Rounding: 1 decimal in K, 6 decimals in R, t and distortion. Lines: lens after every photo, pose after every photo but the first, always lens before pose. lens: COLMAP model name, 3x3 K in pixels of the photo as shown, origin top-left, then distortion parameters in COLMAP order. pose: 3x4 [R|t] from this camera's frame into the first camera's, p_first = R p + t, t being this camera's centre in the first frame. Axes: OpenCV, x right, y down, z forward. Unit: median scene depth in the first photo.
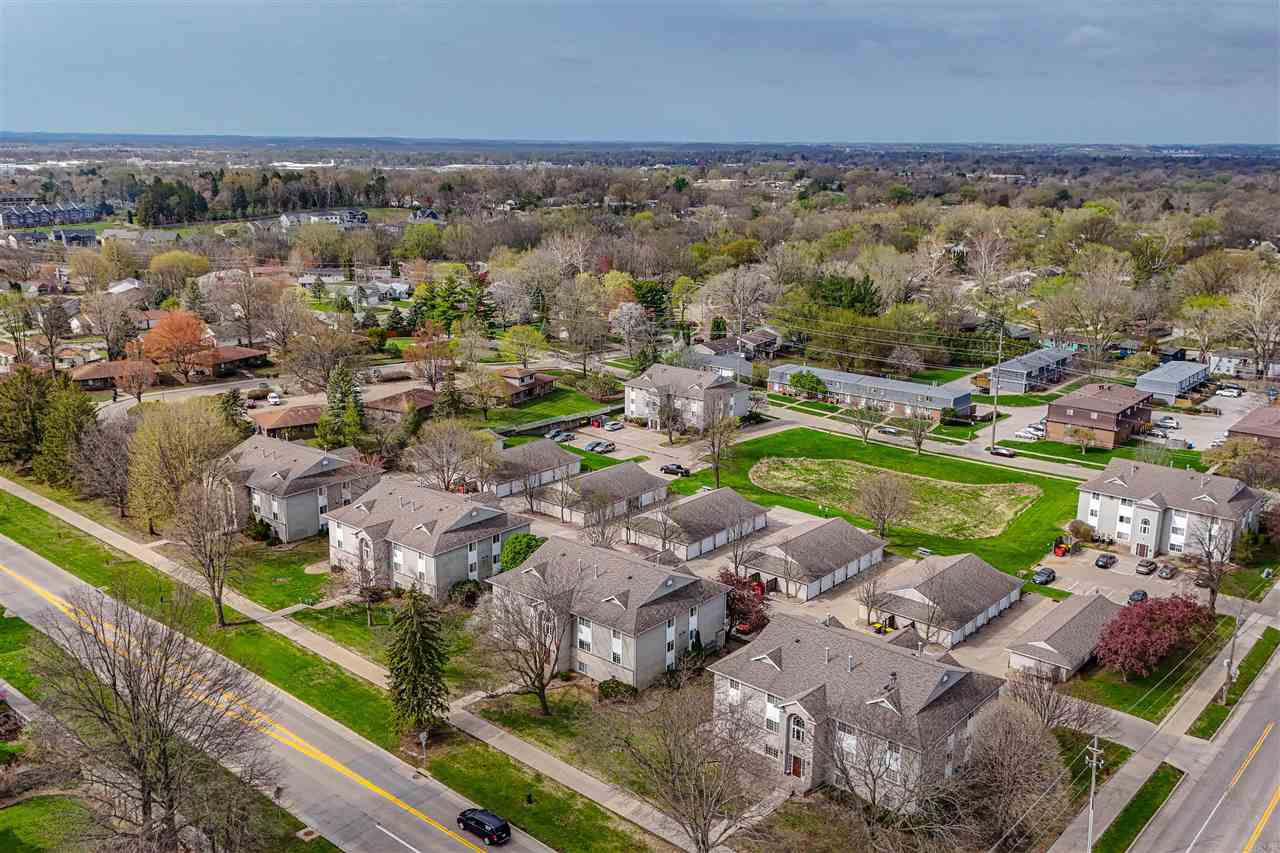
lens RADIAL K [[1094.4, 0, 640.9], [0, 1094.4, 425.7], [0, 0, 1]] dist [0.046395, -0.018416]
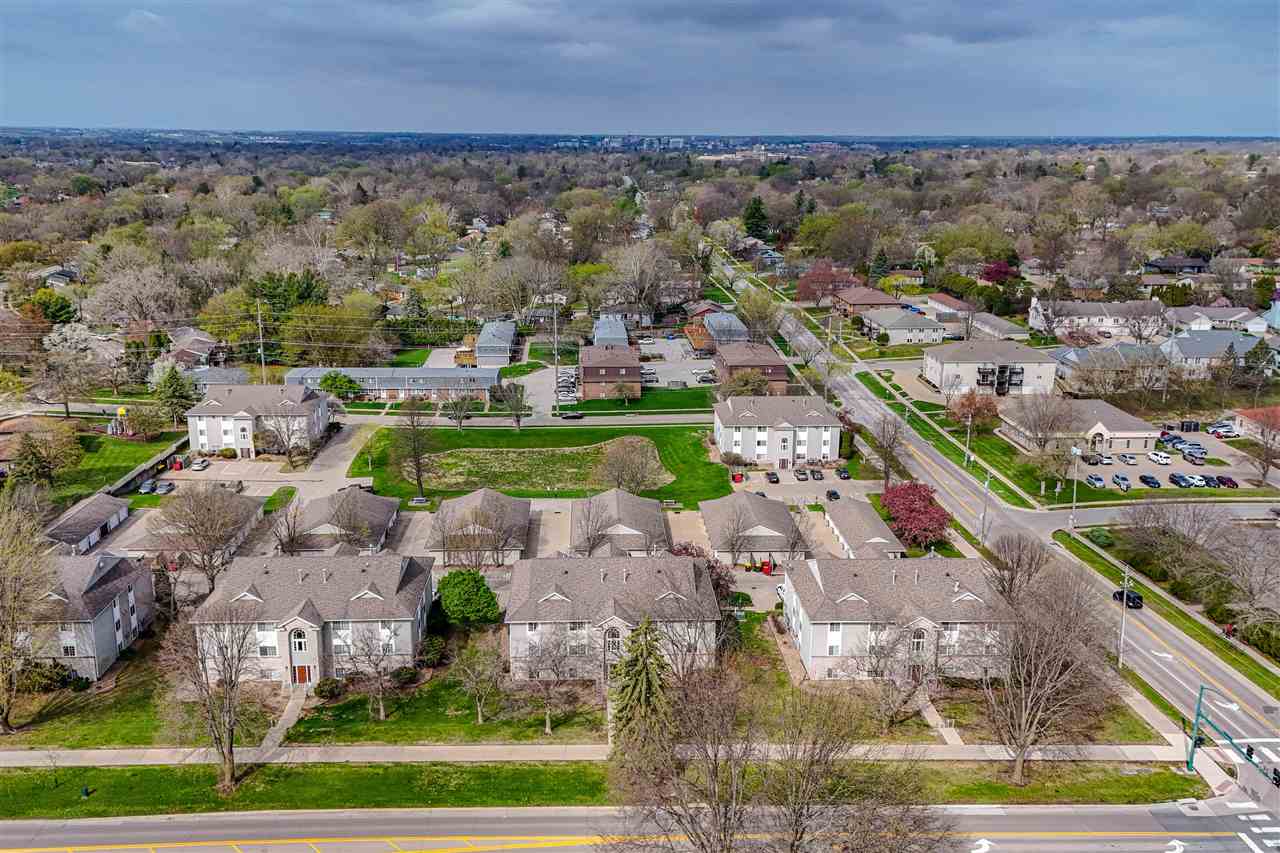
lens RADIAL K [[1094.4, 0, 640.9], [0, 1094.4, 423.4], [0, 0, 1]] dist [0.046395, -0.018416]
pose [[0.718590, -0.174432, 0.673203, -0.354983], [0.167324, 0.982962, 0.076088, -0.039101], [-0.675005, 0.057967, 0.735533, 0.133783]]
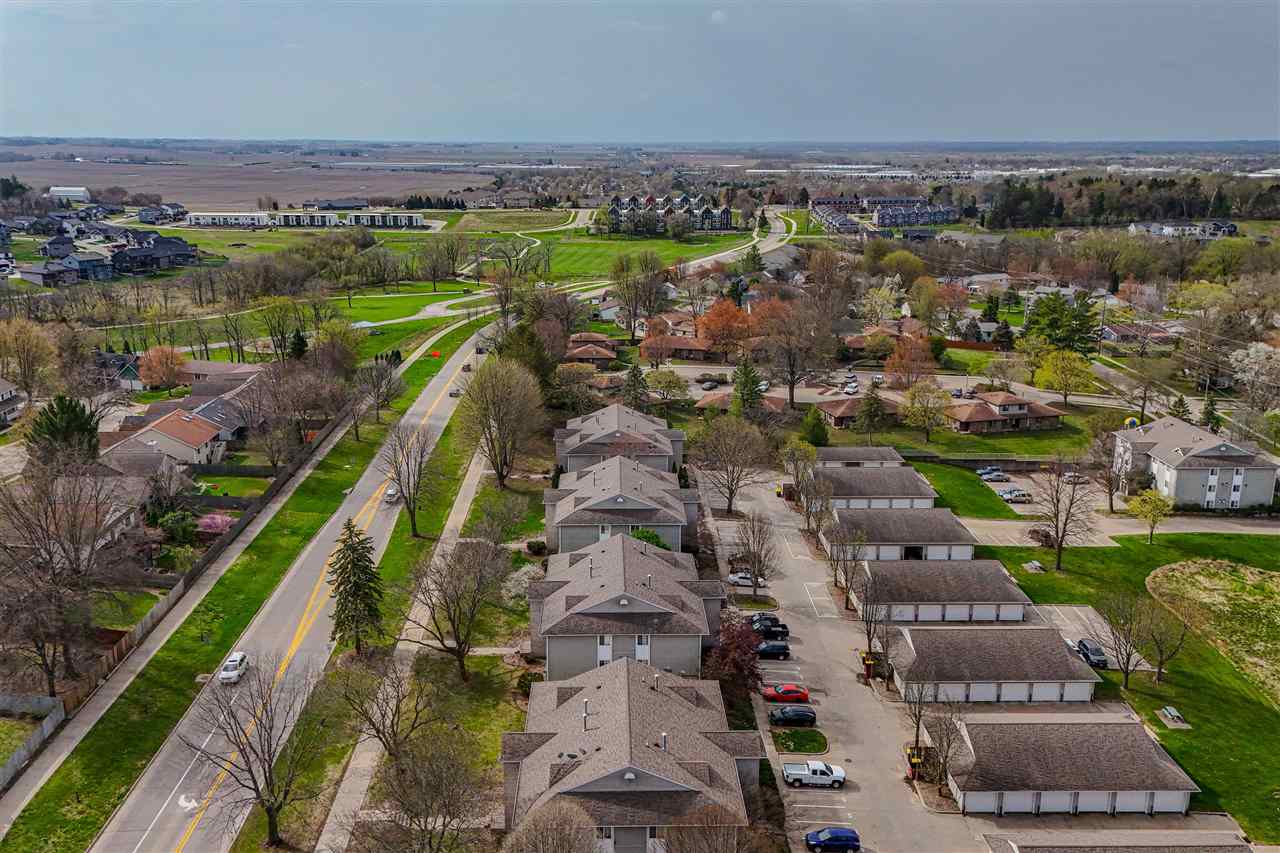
lens RADIAL K [[1094.4, 0, 636.6], [0, 1094.4, 422.5], [0, 0, 1]] dist [0.046395, -0.018416]
pose [[0.686322, 0.175173, -0.705887, 0.333722], [-0.181655, 0.981088, 0.066846, -0.037297], [0.704246, 0.082350, 0.705163, 0.166885]]
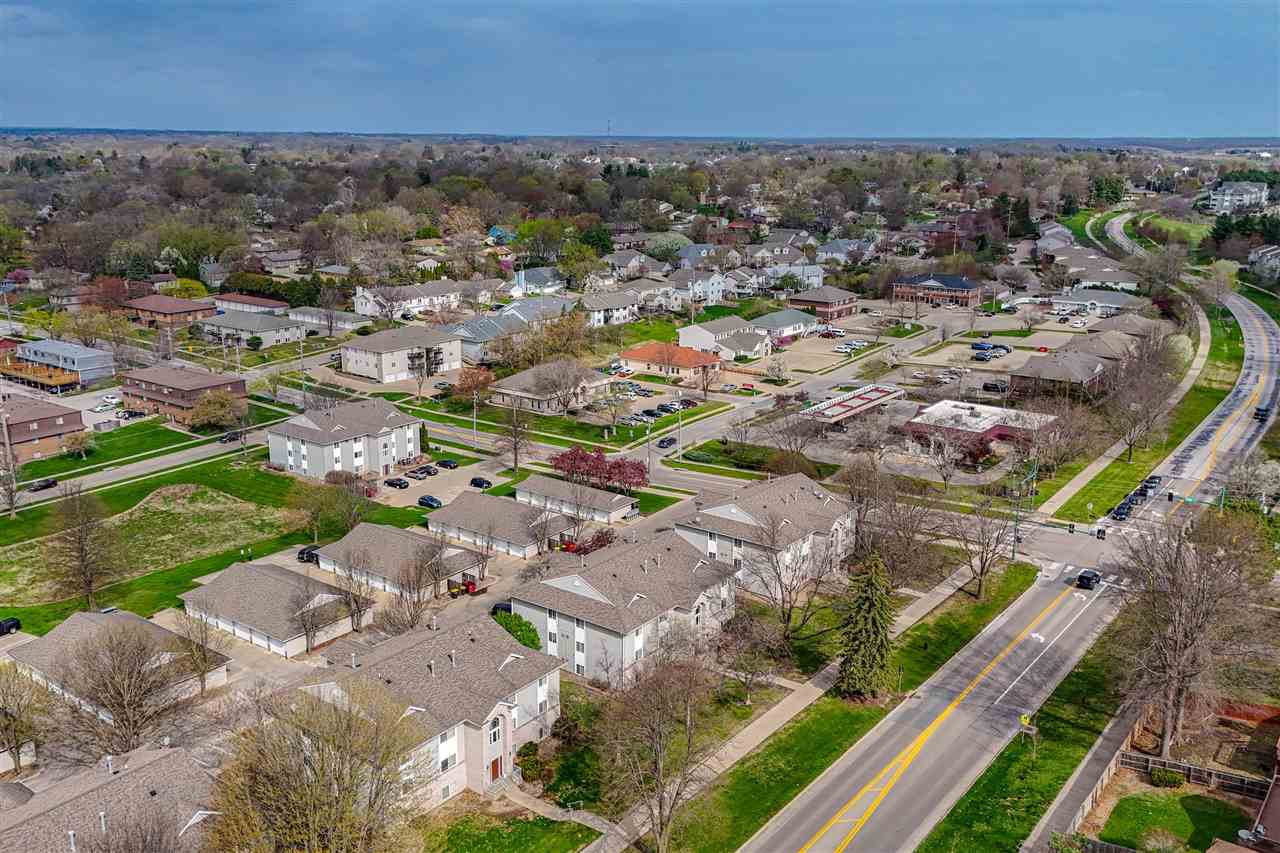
lens RADIAL K [[1094.4, 0, 633.2], [0, 1094.4, 429.1], [0, 0, 1]] dist [0.046395, -0.018416]
pose [[-0.081072, -0.257968, 0.962746, -0.523432], [0.235878, 0.933521, 0.270000, -0.138561], [-0.968395, 0.248980, -0.014833, 0.529207]]
